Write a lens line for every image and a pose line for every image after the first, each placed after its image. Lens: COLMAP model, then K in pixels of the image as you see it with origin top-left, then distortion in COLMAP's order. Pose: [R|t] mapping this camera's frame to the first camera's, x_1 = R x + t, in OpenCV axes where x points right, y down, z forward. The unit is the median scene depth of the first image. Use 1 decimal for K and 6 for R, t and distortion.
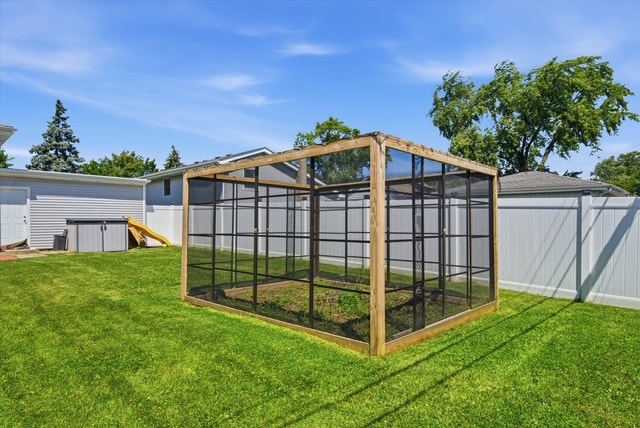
lens RADIAL K [[378.5, 0, 315.2], [0, 378.5, 225.6], [0, 0, 1]] dist [0.020934, -0.007198]
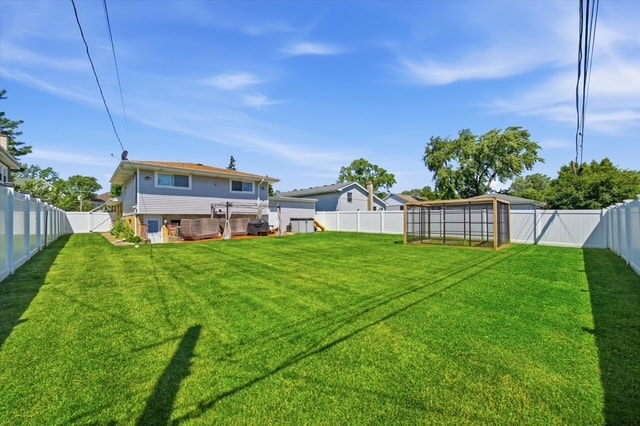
lens RADIAL K [[244.9, 0, 323.7], [0, 244.9, 218.6], [0, 0, 1]] dist [0.024396, 0.000460]
pose [[0.999907, -0.005140, -0.012624, -0.710381], [0.004977, 0.999904, -0.012907, 0.008981], [0.012689, 0.012843, 0.999837, -0.737749]]
